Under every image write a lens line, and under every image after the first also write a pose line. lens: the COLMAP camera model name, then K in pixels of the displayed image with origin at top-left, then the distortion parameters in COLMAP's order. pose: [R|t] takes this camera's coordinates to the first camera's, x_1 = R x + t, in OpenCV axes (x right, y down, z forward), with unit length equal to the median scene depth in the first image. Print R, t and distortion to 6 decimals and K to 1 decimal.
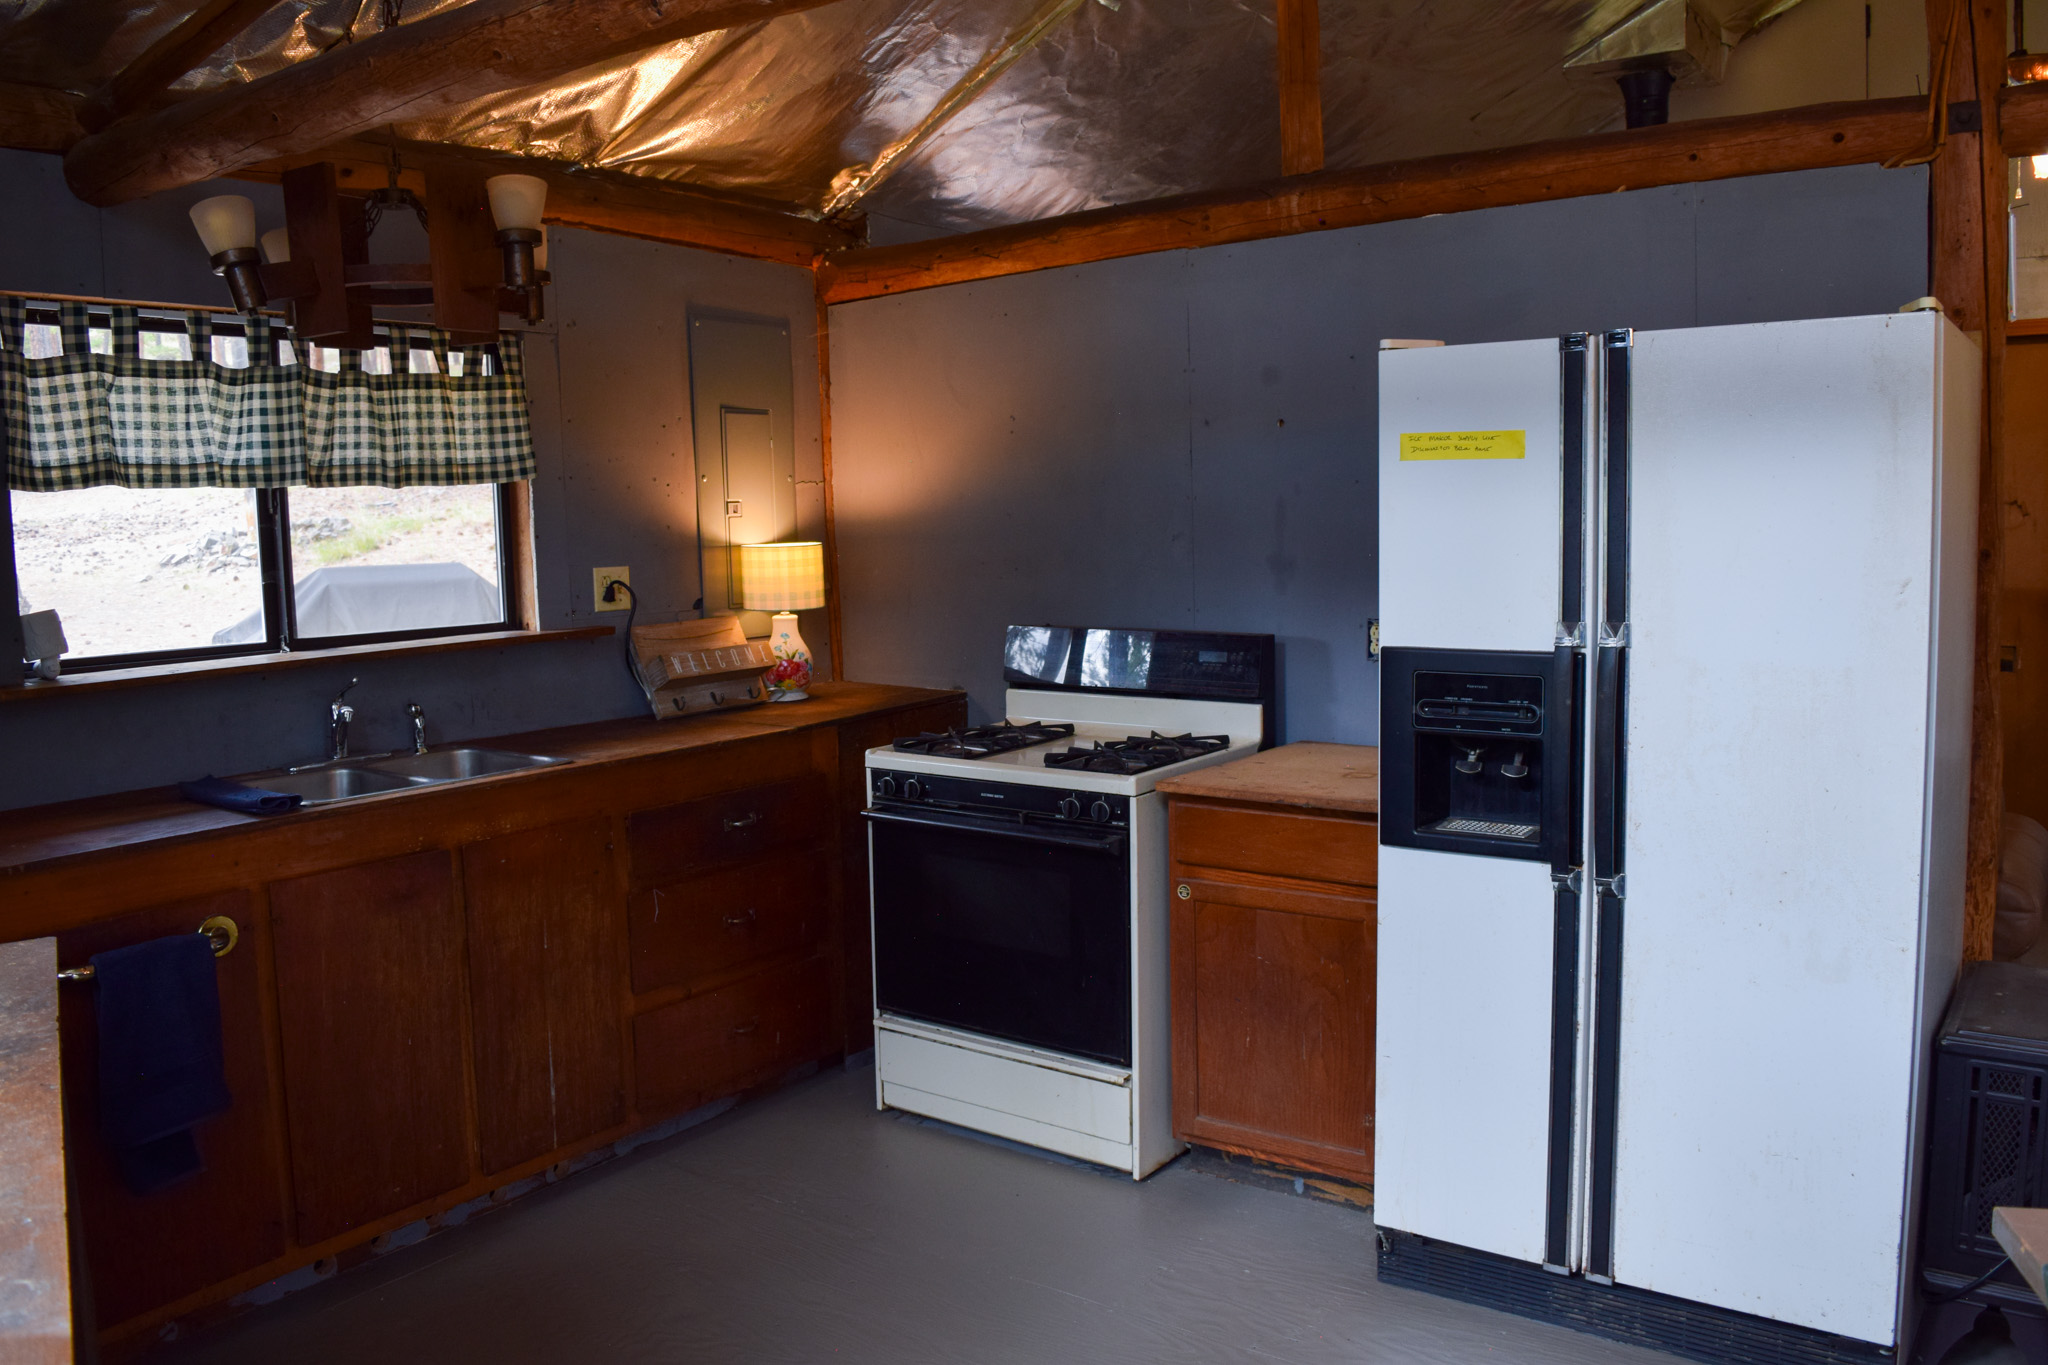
lens RADIAL K [[1614.2, 0, 1023.0], [0, 1614.2, 662.7], [0, 0, 1]] dist [-0.088444, 0.013614]
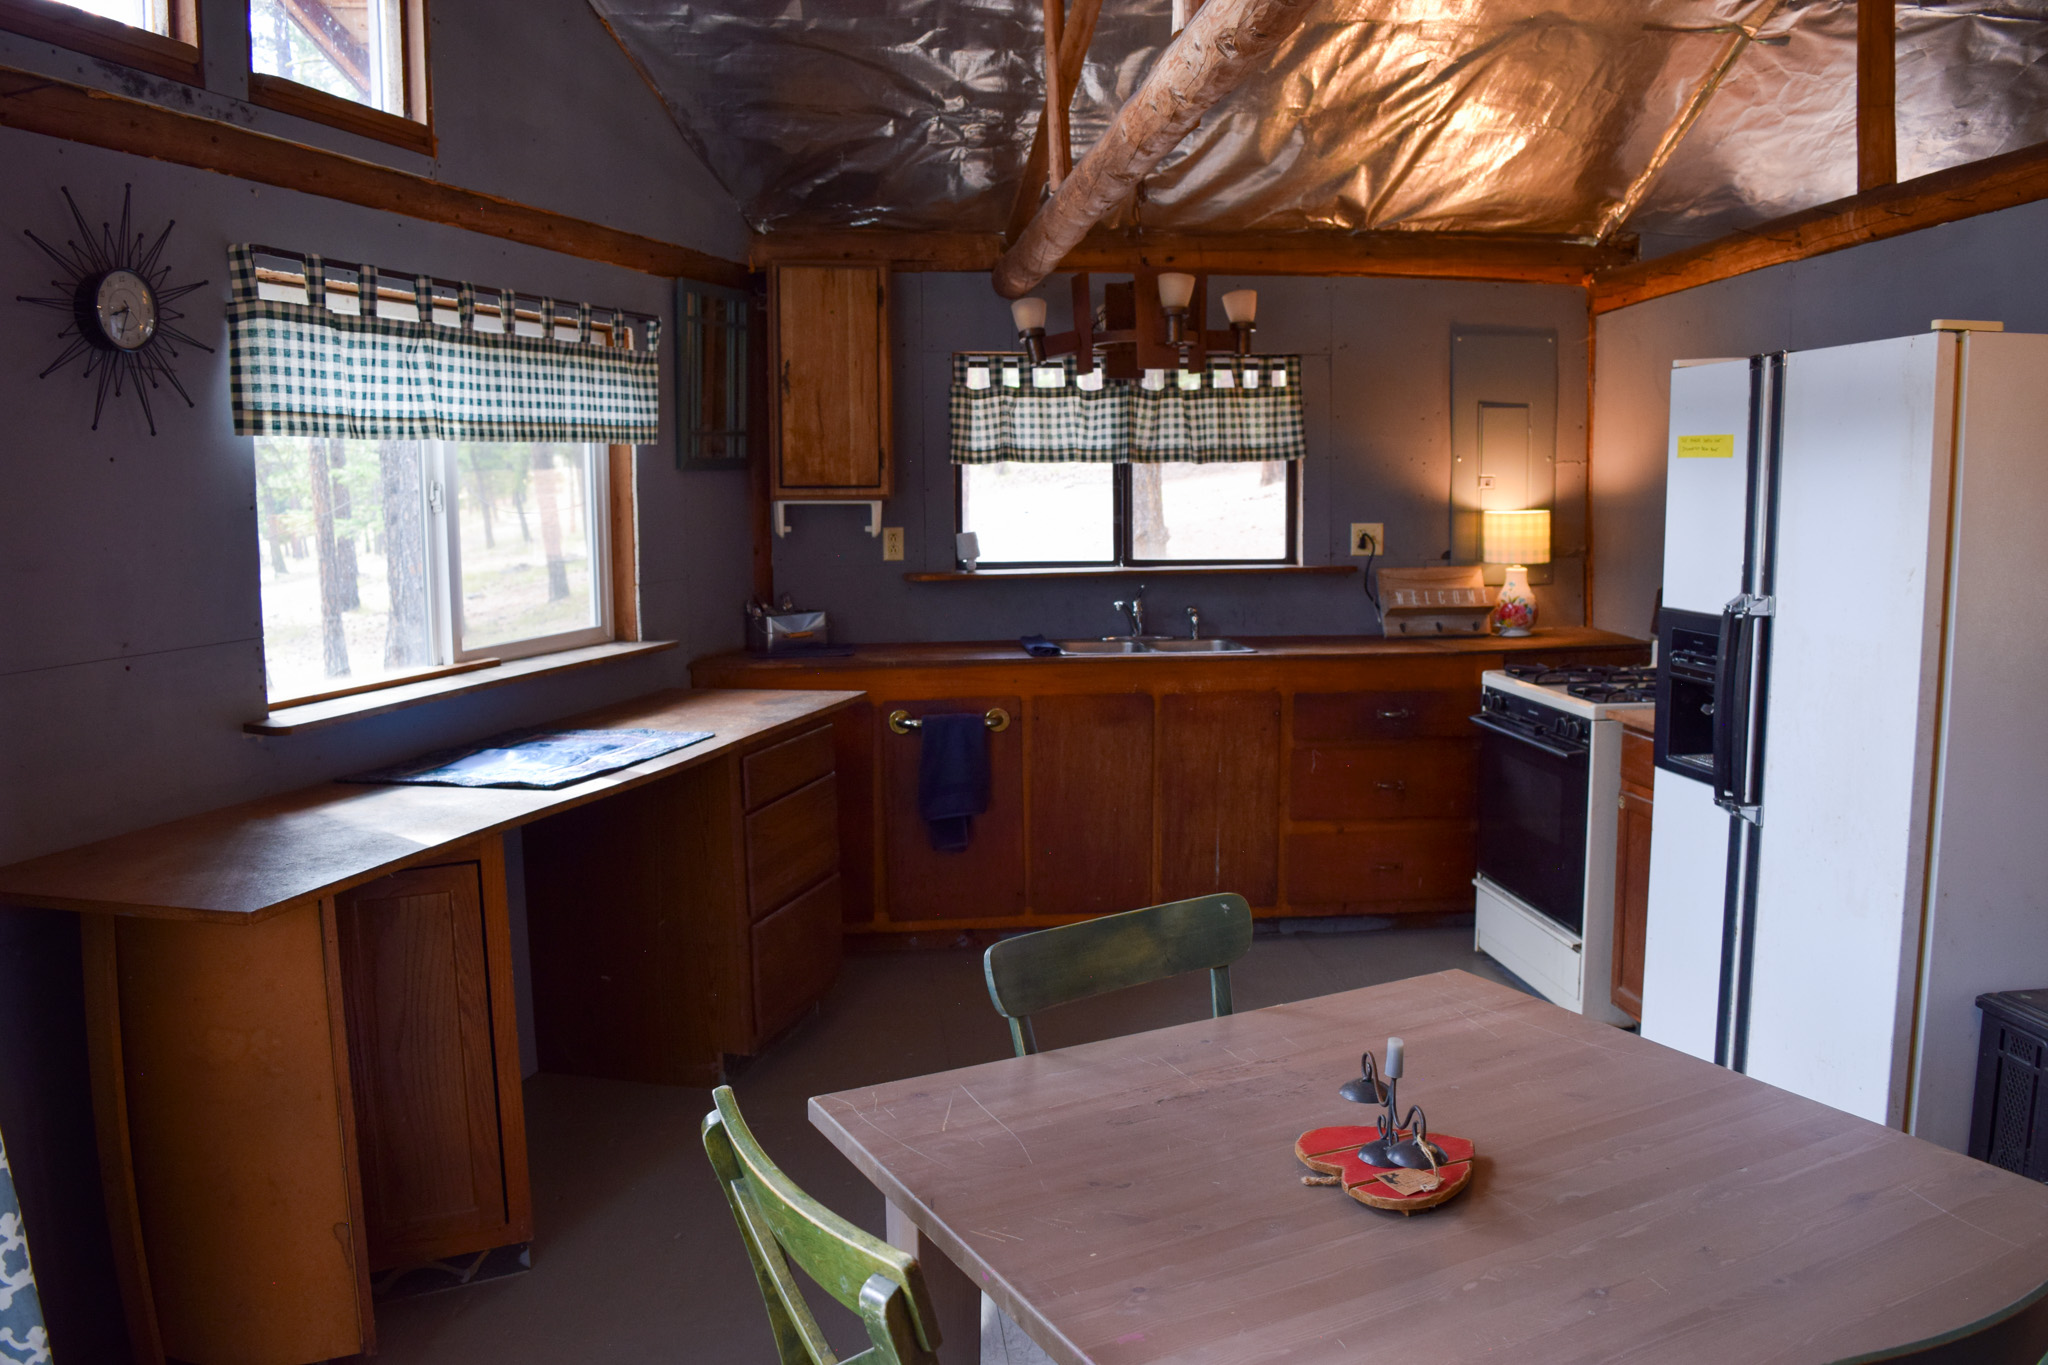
lens RADIAL K [[1614.2, 0, 1023.0], [0, 1614.2, 662.7], [0, 0, 1]] dist [-0.088444, 0.013614]
pose [[0.674517, 0.098931, -0.731601, 0.659710], [-0.079170, 0.994959, 0.061551, -0.003046], [0.734002, 0.016404, 0.678949, -0.166231]]
